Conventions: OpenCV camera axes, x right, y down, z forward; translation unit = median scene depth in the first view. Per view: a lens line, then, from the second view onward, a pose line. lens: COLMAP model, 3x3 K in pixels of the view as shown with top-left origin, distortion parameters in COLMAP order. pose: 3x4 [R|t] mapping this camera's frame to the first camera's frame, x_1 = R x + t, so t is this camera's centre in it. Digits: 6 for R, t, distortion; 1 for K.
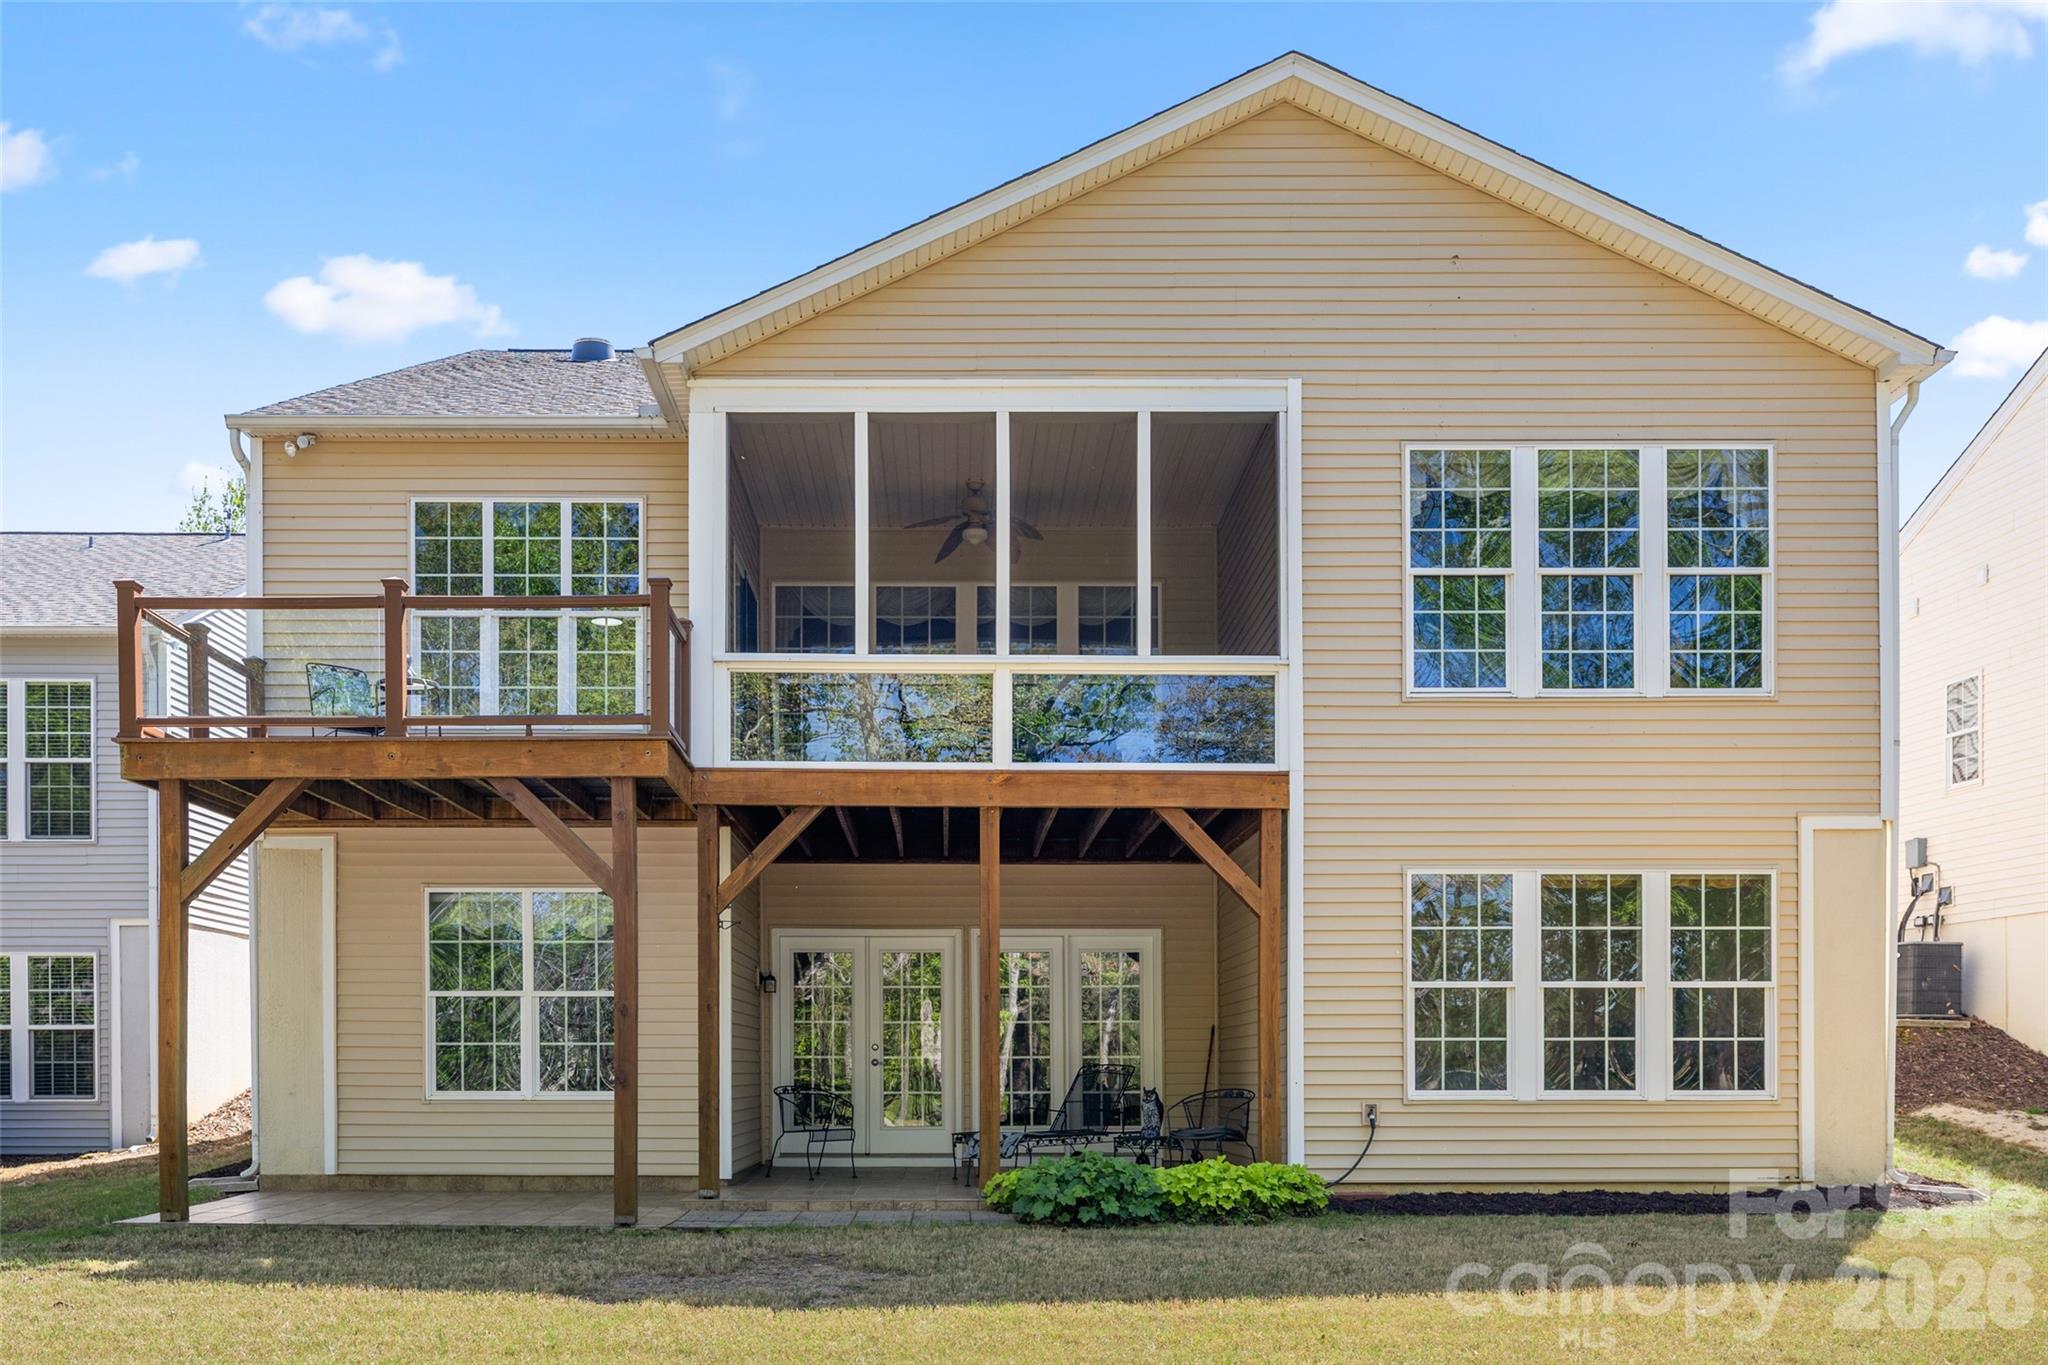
lens RADIAL K [[1700.4, 0, 998.9], [0, 1700.4, 714.2], [0, 0, 1]] dist [-0.007536, 0.008829]
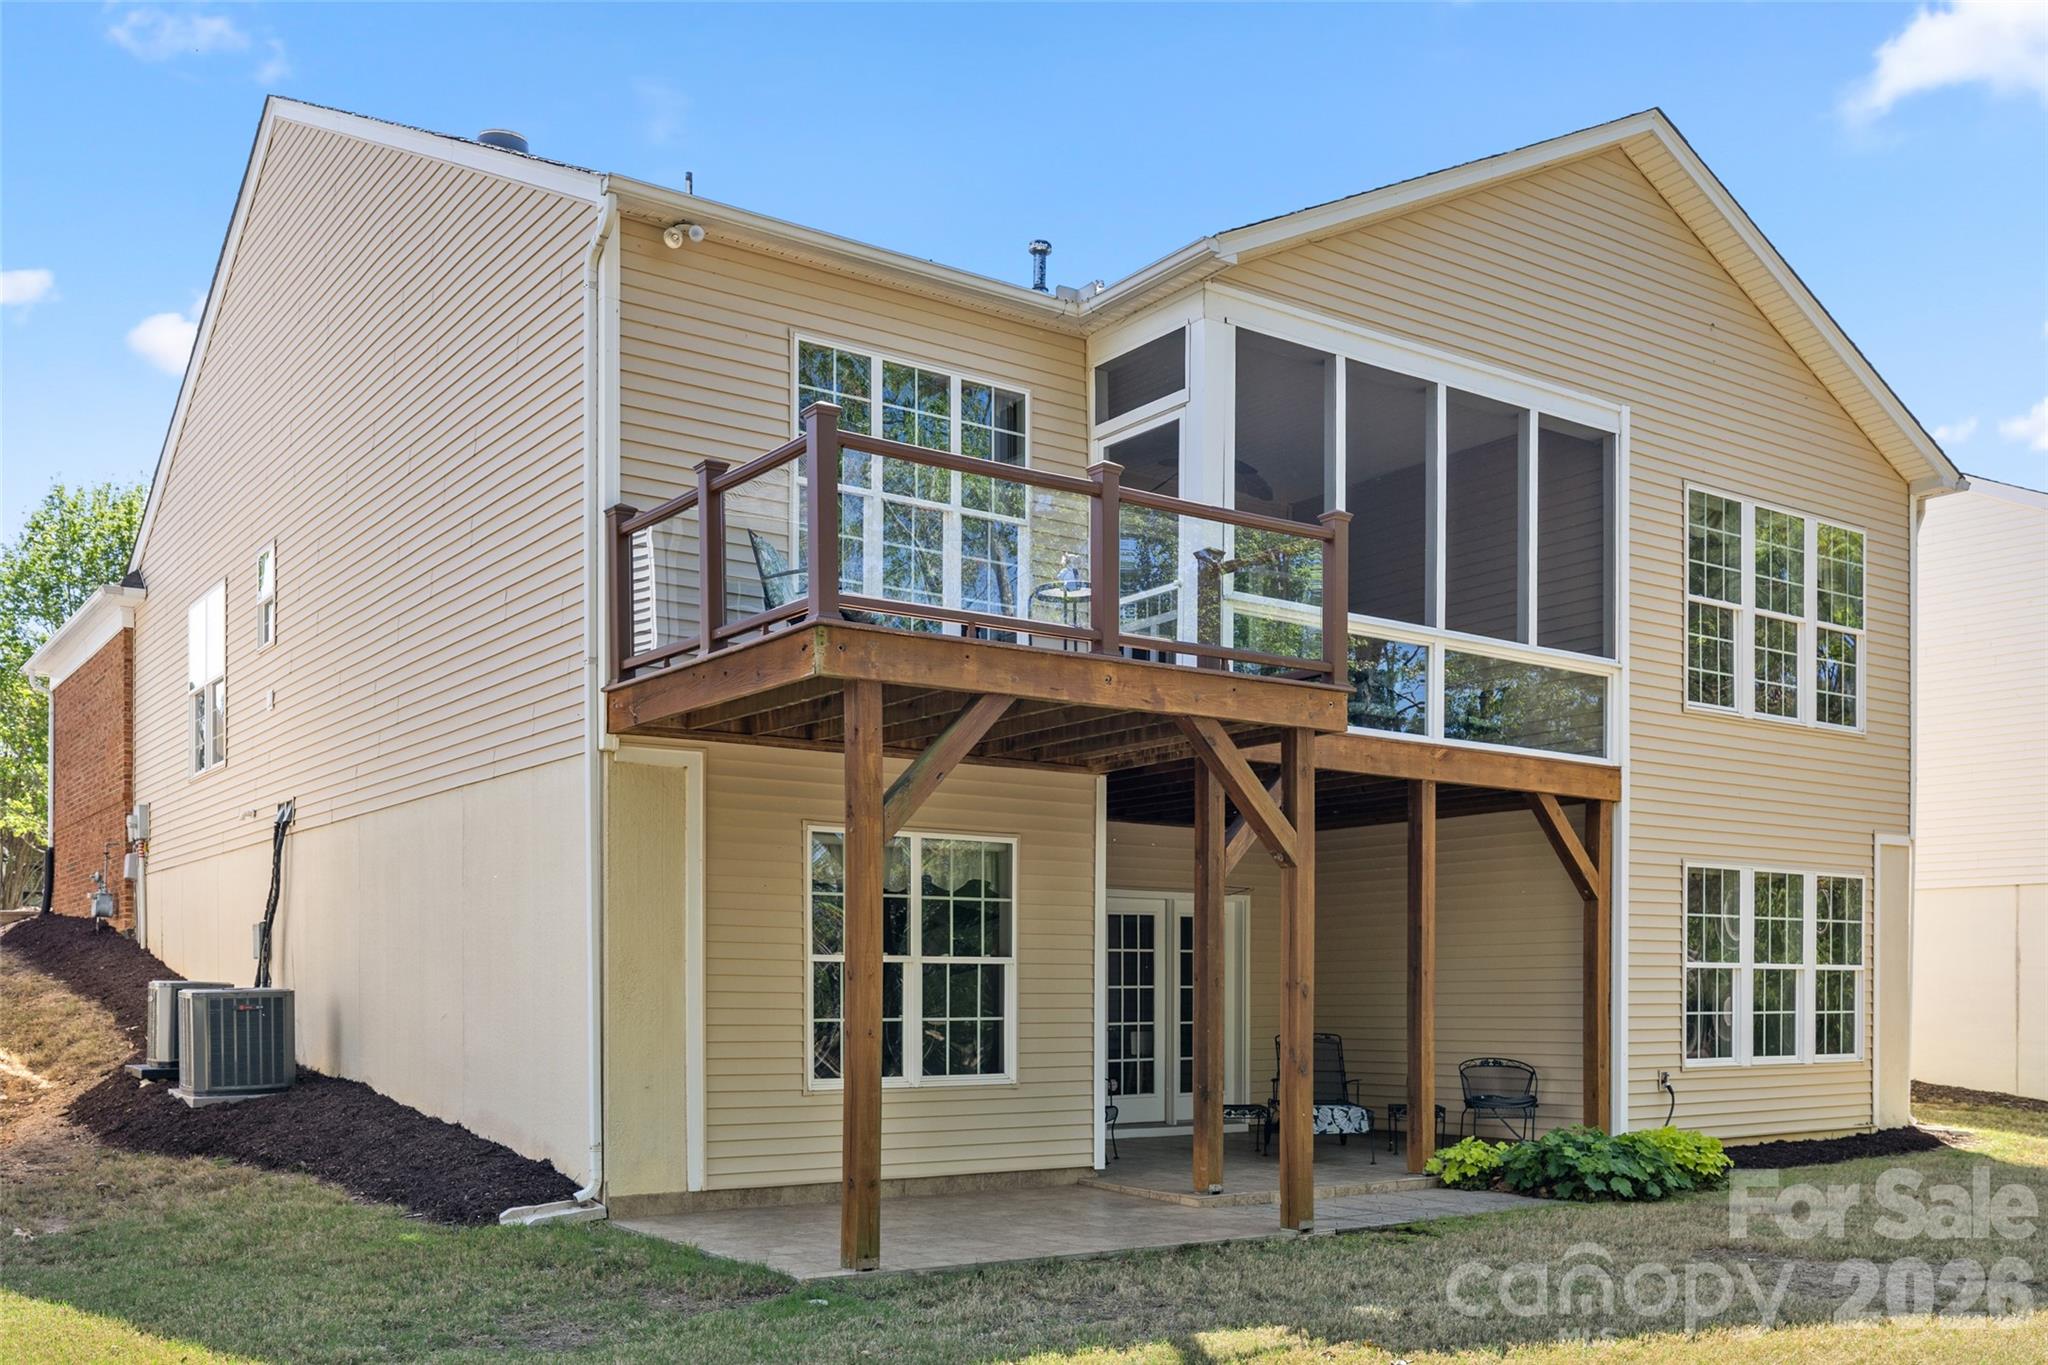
lens RADIAL K [[1708.7, 0, 1038.2], [0, 1708.7, 666.6], [0, 0, 1]] dist [-0.000035, 0.000134]
pose [[0.832843, 0.106477, 0.543171, -0.730925], [-0.112990, 0.993364, -0.021481, 0.035011], [-0.541854, -0.043482, 0.839347, 0.284677]]
